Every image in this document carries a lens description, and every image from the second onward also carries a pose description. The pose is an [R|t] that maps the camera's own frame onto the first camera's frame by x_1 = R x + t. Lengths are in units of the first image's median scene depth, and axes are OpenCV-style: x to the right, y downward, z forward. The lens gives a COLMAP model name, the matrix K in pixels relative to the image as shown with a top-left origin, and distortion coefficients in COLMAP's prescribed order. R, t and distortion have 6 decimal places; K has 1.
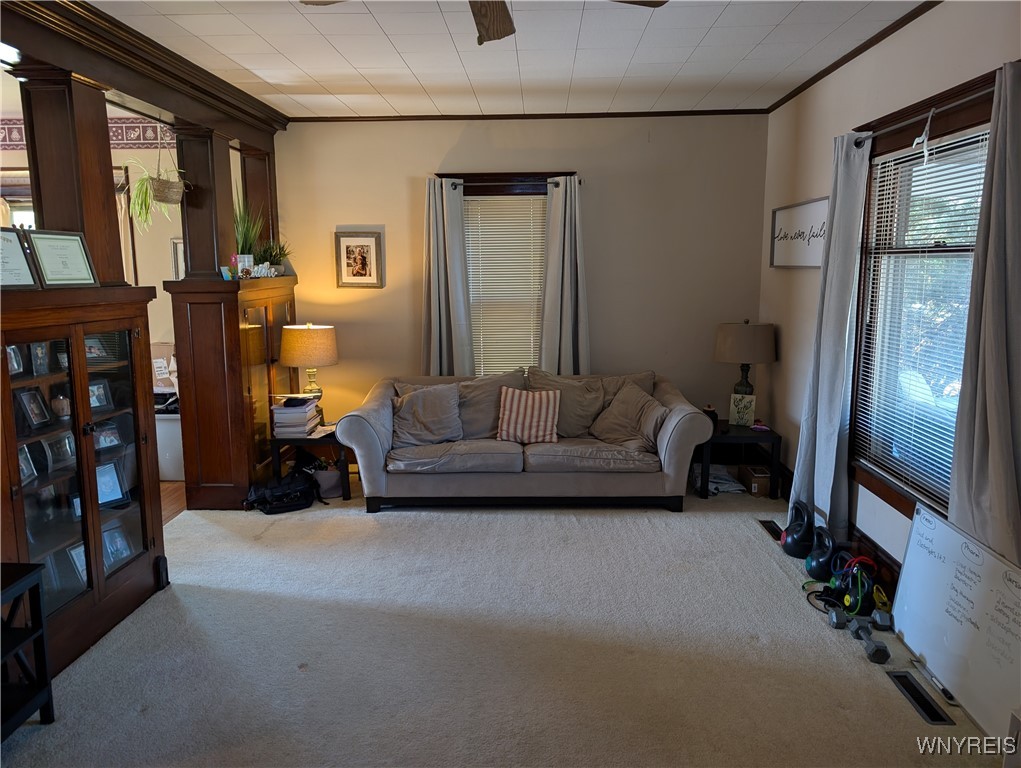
lens RADIAL K [[732.4, 0, 501.6], [0, 732.4, 380.6], [0, 0, 1]] dist [0.031025, -0.020166]
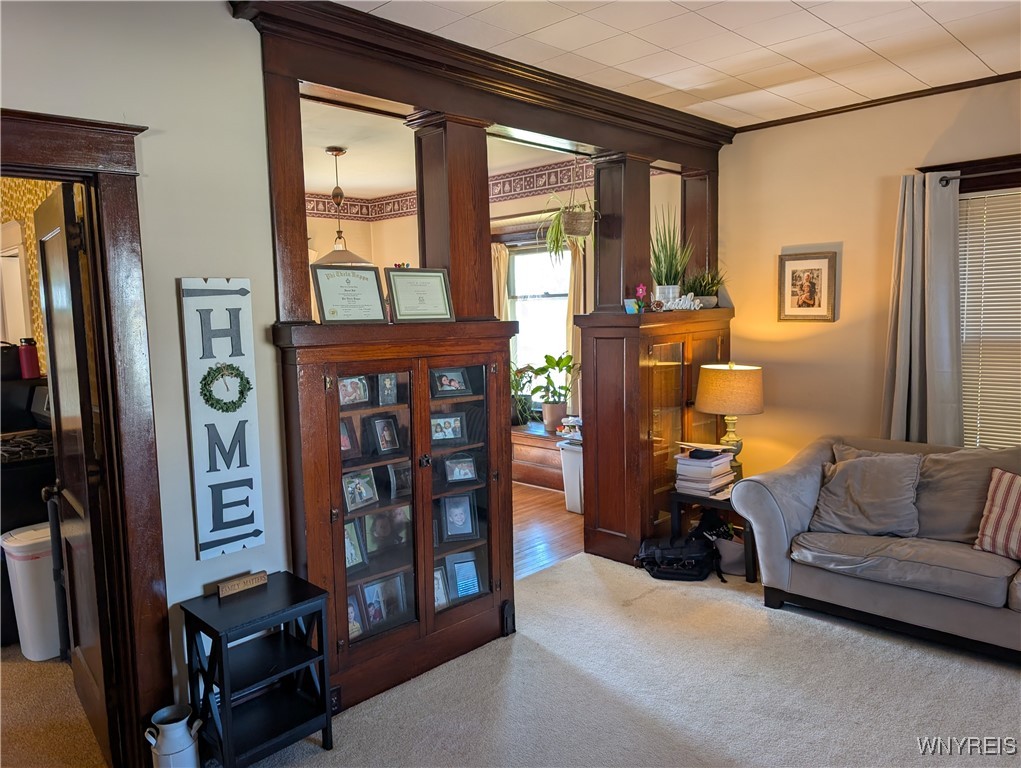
lens RADIAL K [[732.4, 0, 501.5], [0, 732.4, 377.6], [0, 0, 1]] dist [0.031025, -0.020166]
pose [[0.743495, 0.054857, -0.666488, 0.116035], [-0.086041, 0.996193, -0.013989, -0.027807], [0.663183, 0.067746, 0.745385, 0.199953]]
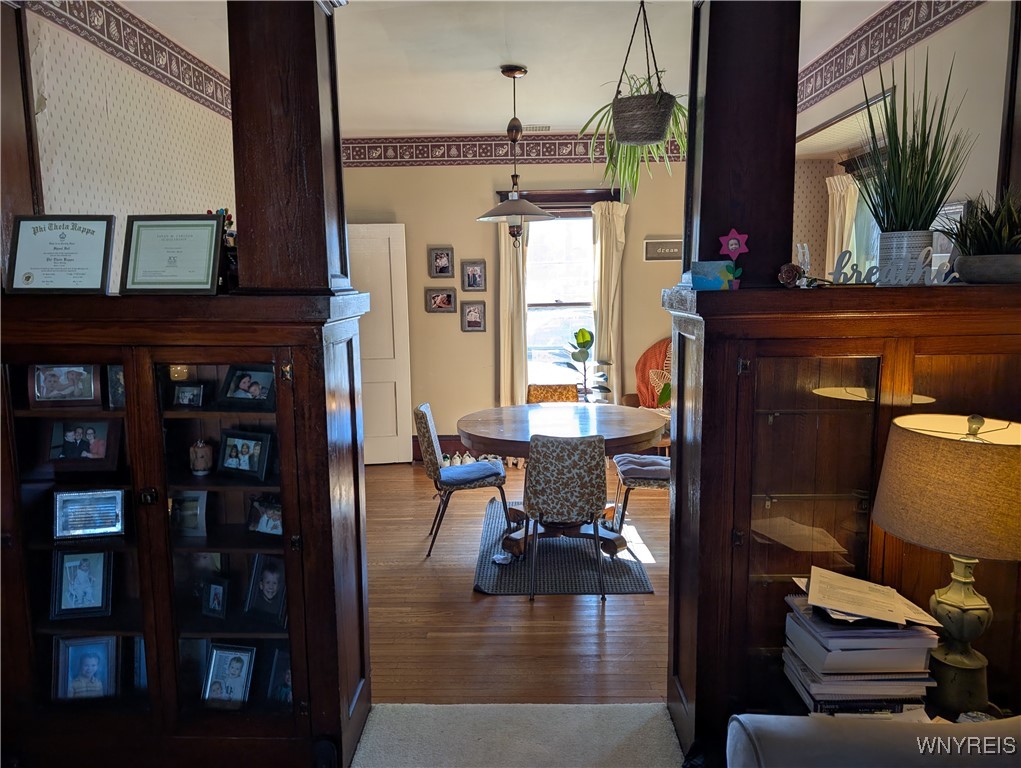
lens RADIAL K [[732.4, 0, 507.9], [0, 732.4, 378.7], [0, 0, 1]] dist [0.031025, -0.020166]
pose [[0.024757, 0.138103, -0.990108, 0.079355], [-0.146741, 0.980186, 0.133050, -0.119076], [0.988865, 0.141996, 0.044532, 0.823558]]
